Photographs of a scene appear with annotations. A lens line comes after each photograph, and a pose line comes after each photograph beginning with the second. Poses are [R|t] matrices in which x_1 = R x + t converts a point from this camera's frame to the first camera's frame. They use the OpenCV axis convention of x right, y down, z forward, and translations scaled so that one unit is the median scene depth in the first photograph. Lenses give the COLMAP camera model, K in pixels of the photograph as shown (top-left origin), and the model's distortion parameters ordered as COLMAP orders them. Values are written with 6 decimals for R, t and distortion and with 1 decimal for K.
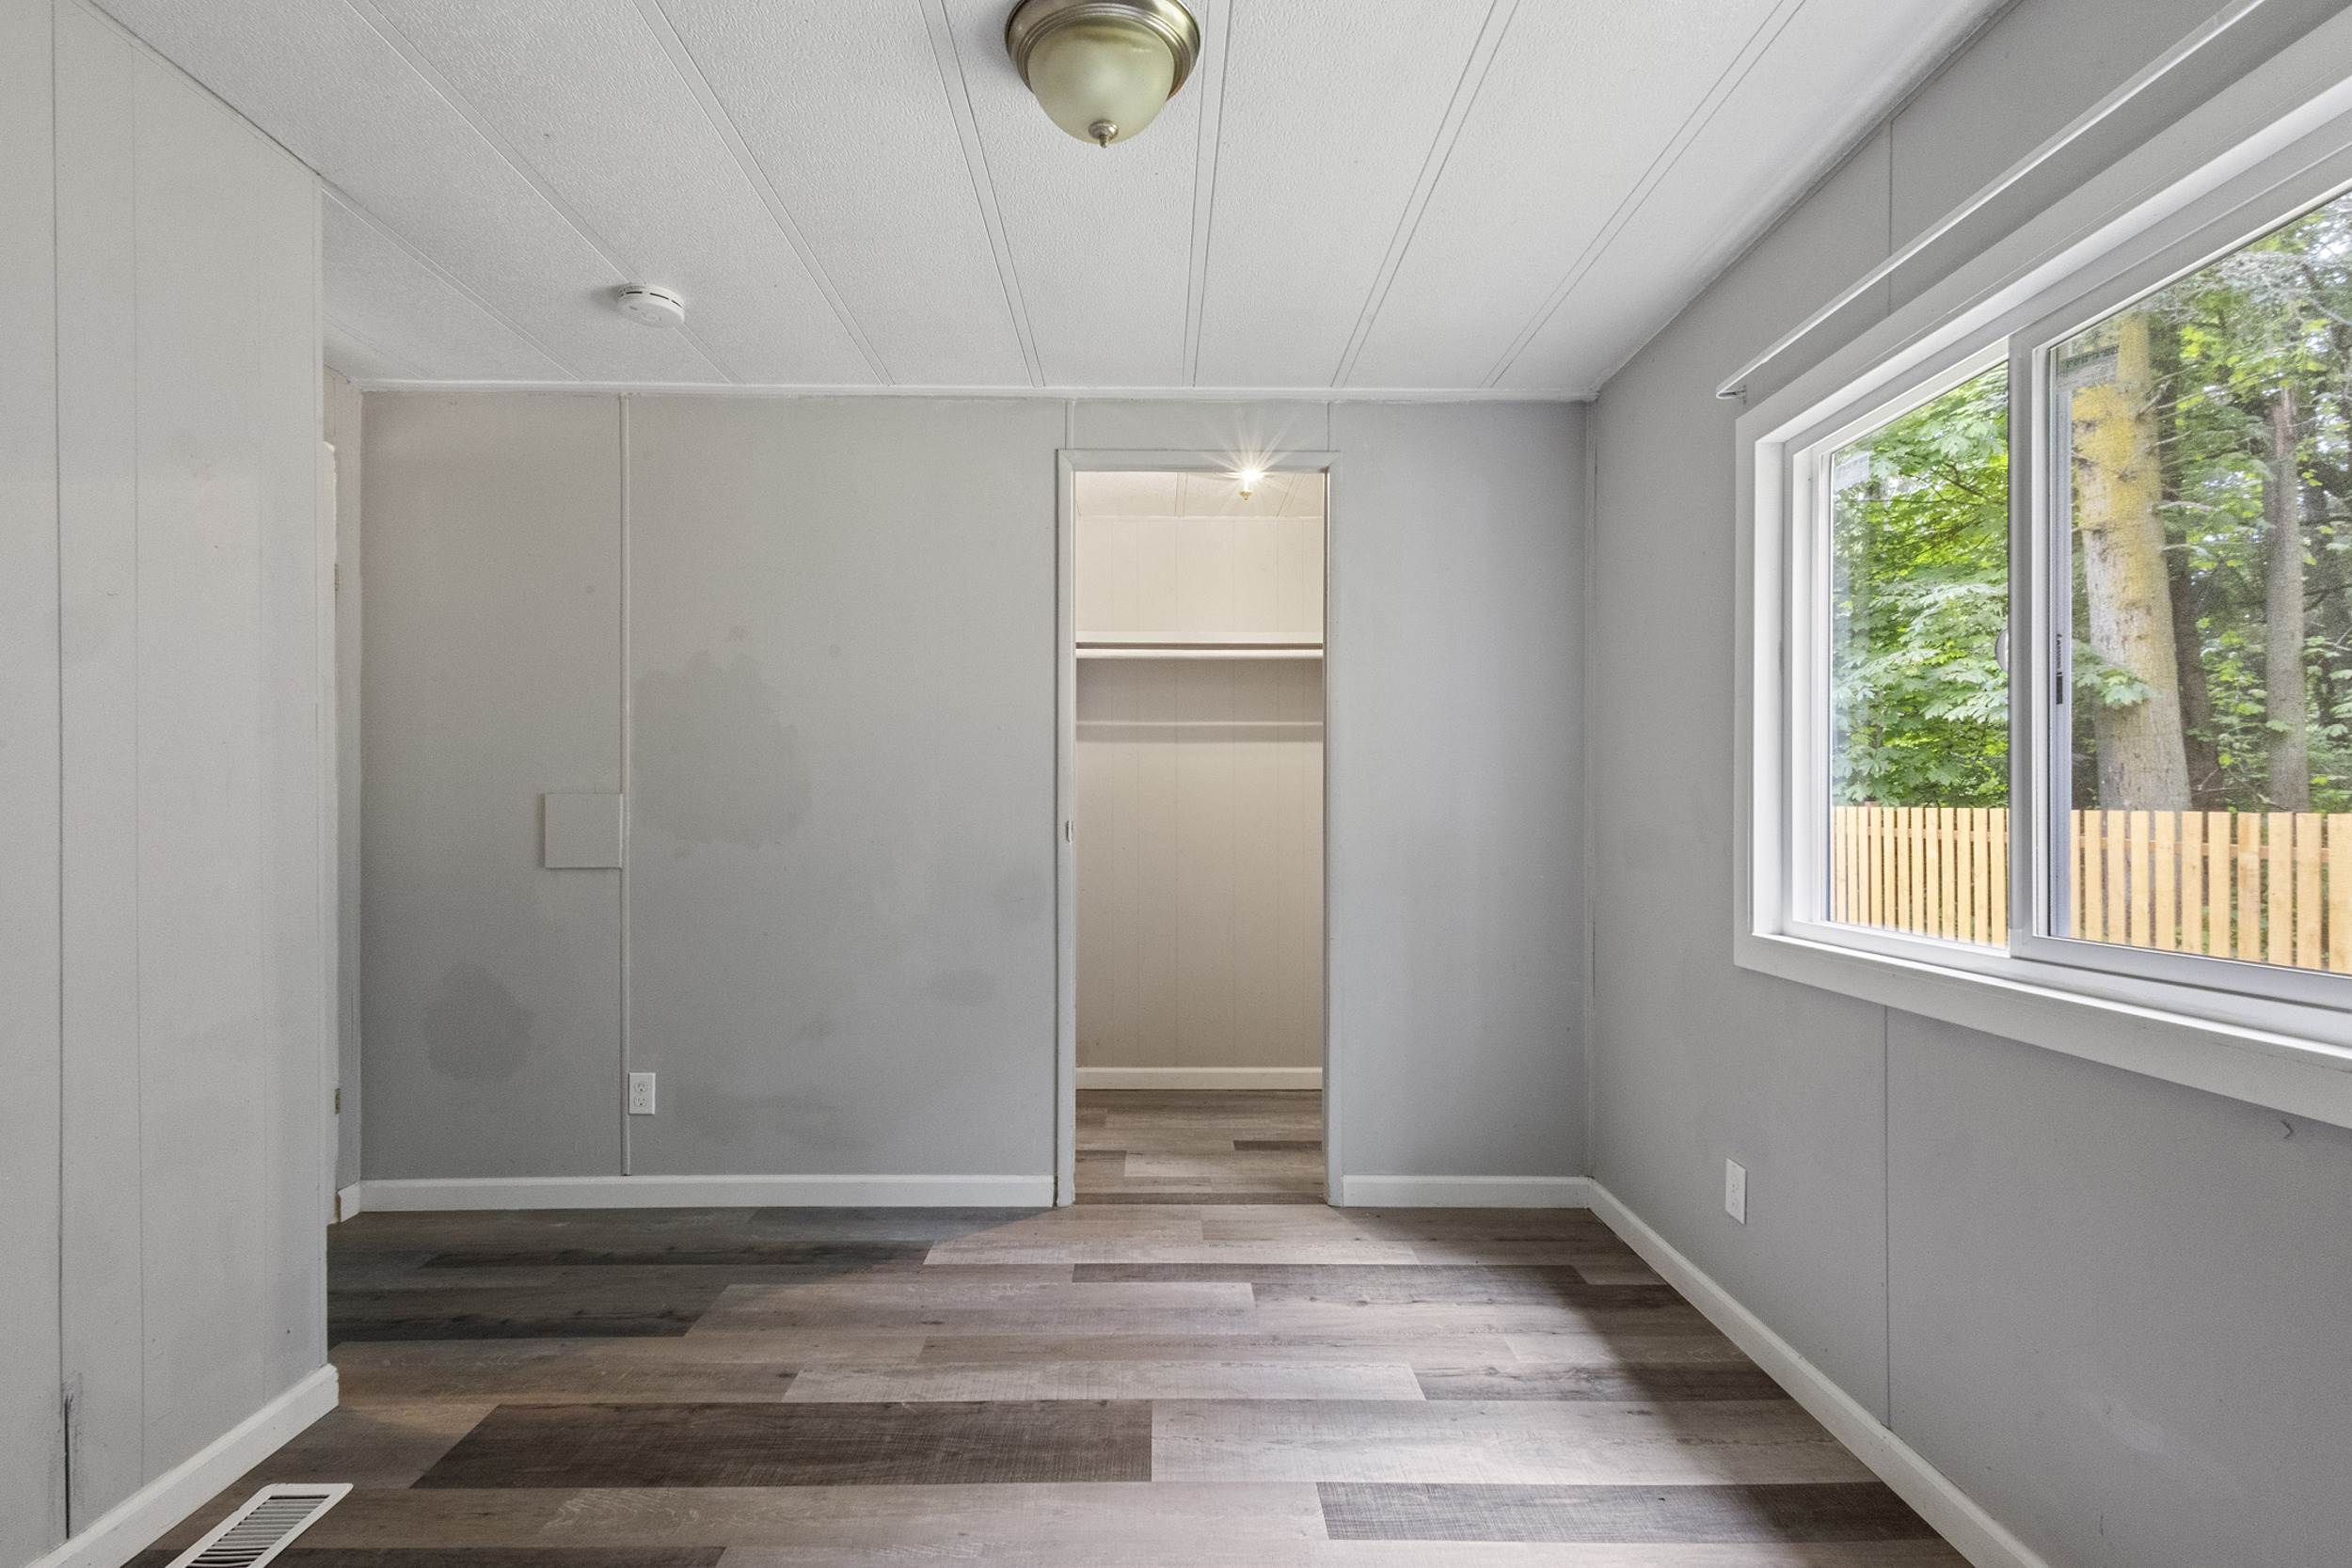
lens RADIAL K [[1085.0, 0, 1162.5], [0, 1085.0, 799.2], [0, 0, 1]] dist [0.007101, -0.000877]
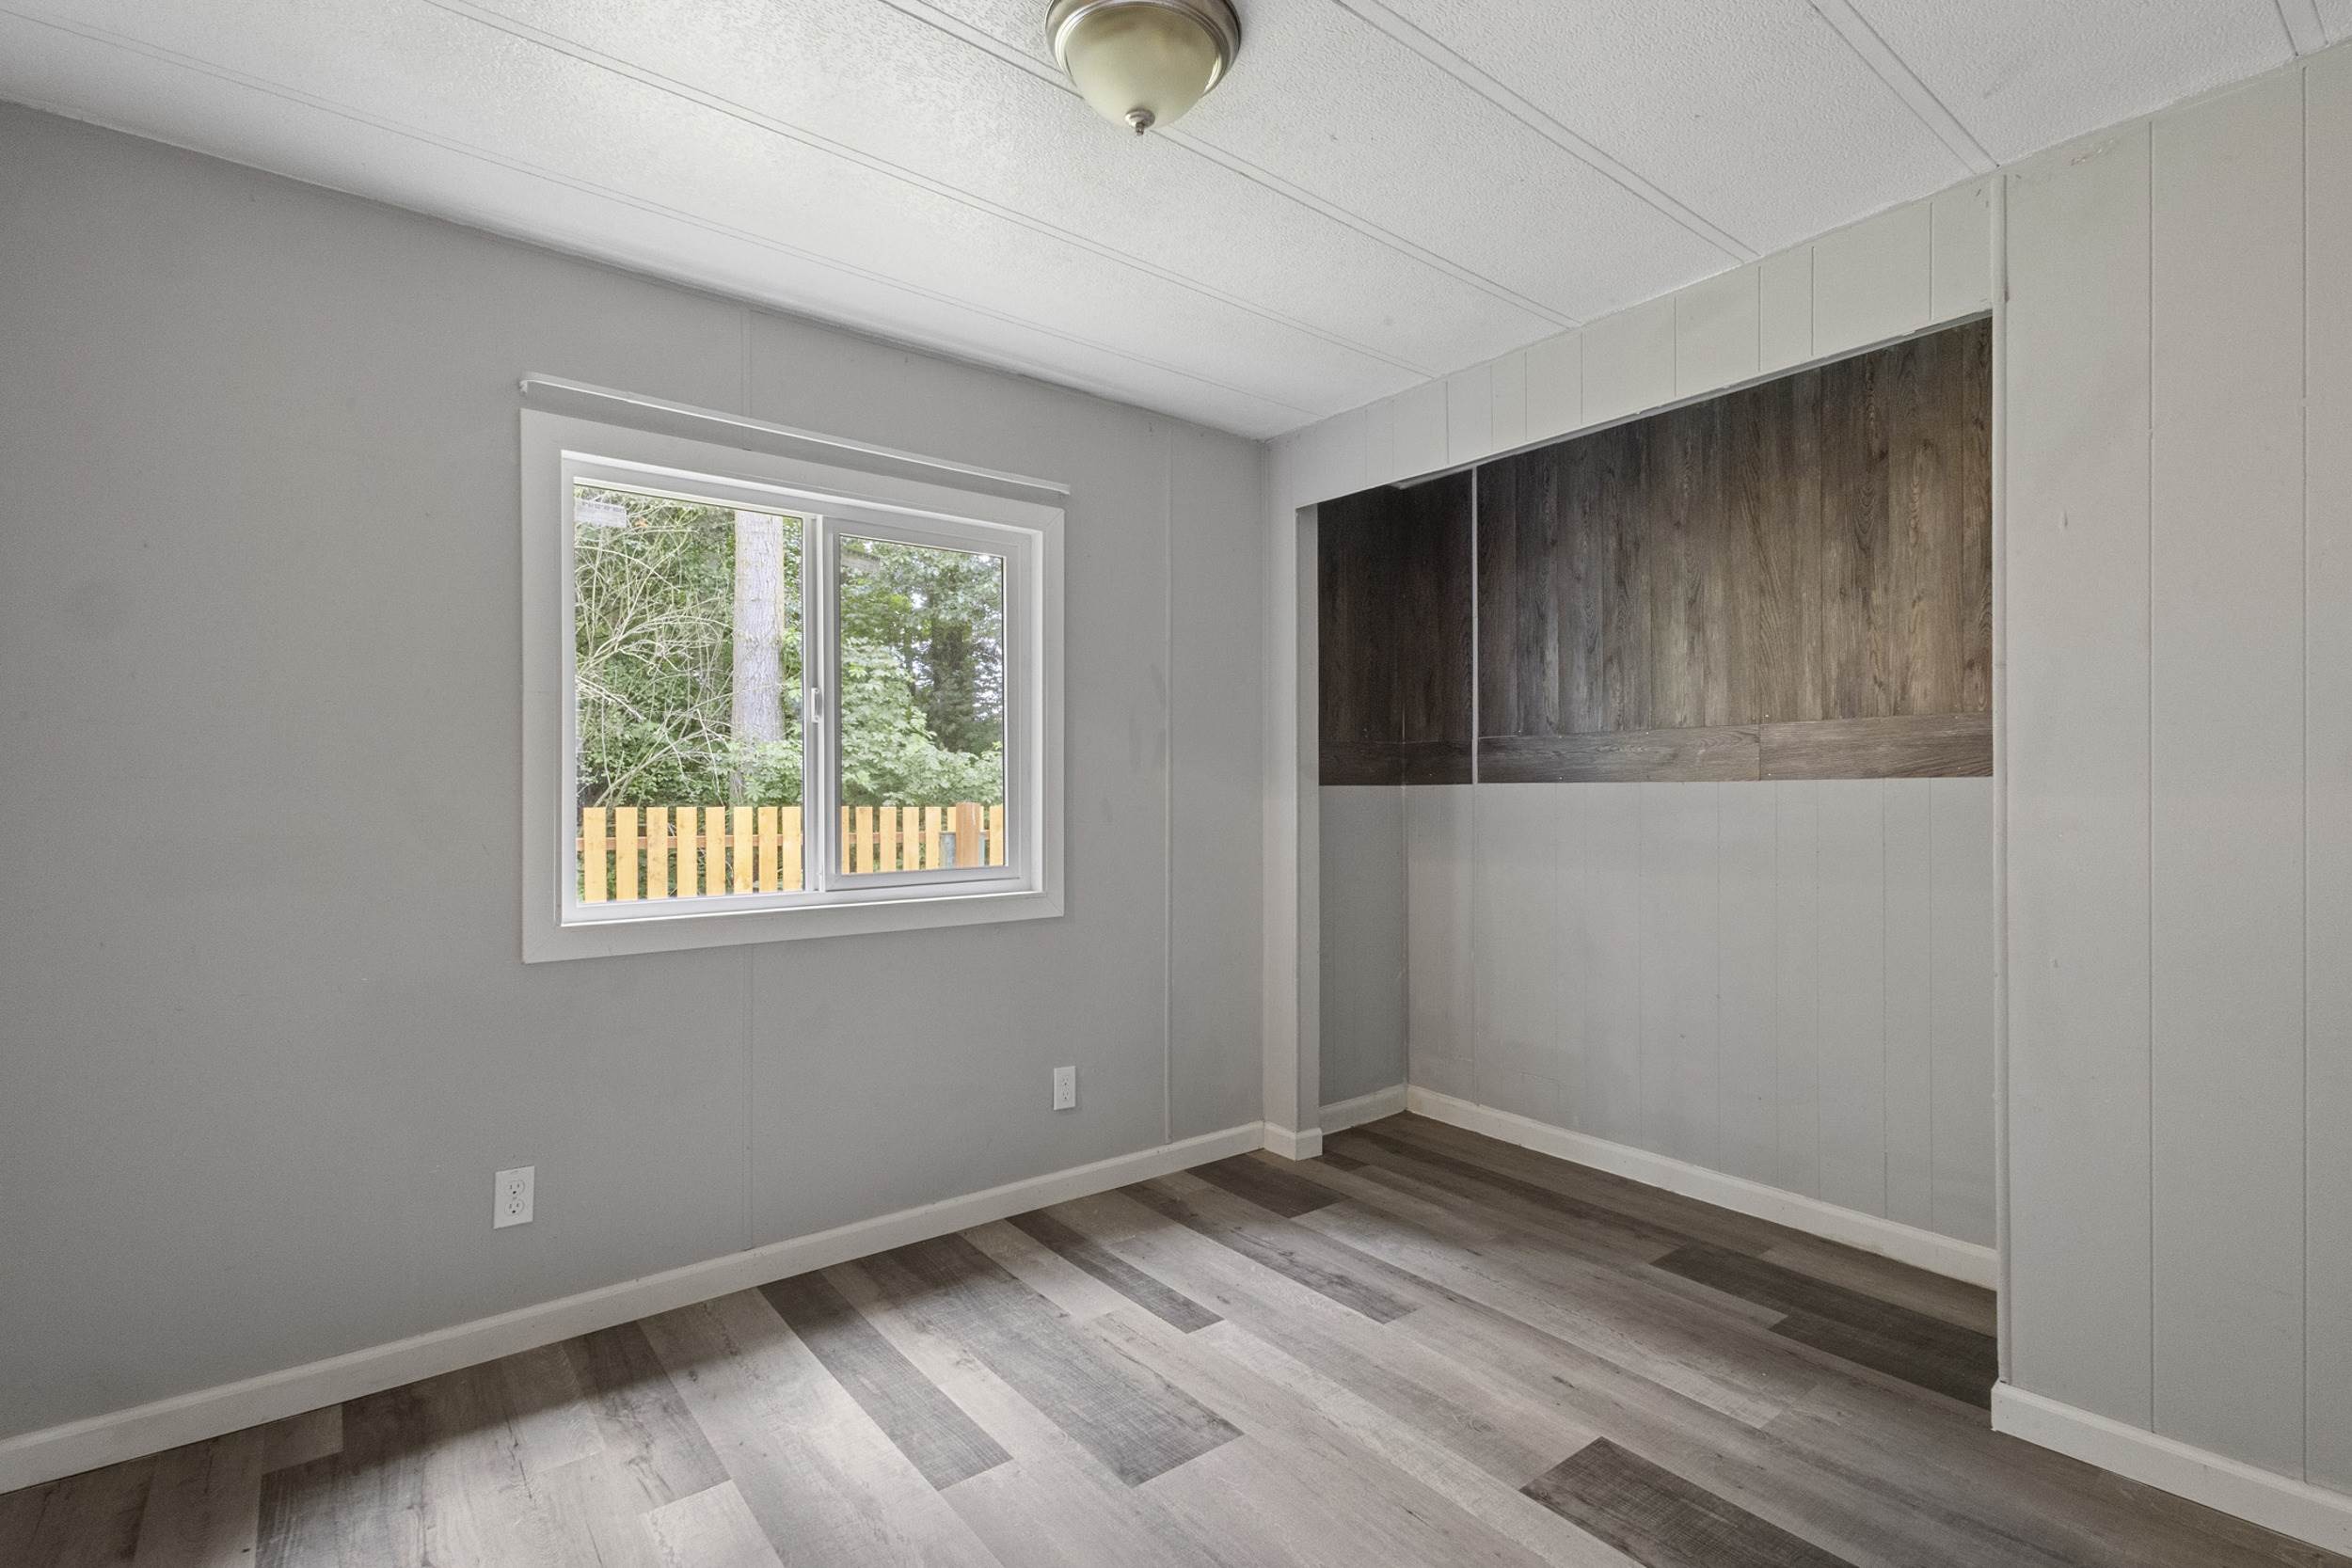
lens RADIAL K [[1085.0, 0, 1164.7], [0, 1085.0, 794.8], [0, 0, 1]] dist [0.007101, -0.000877]
pose [[-0.606266, 0.011008, 0.795186, -0.660474], [0.002834, 0.999928, -0.011682, 0.014904], [-0.795257, -0.004828, -0.606253, 1.241134]]
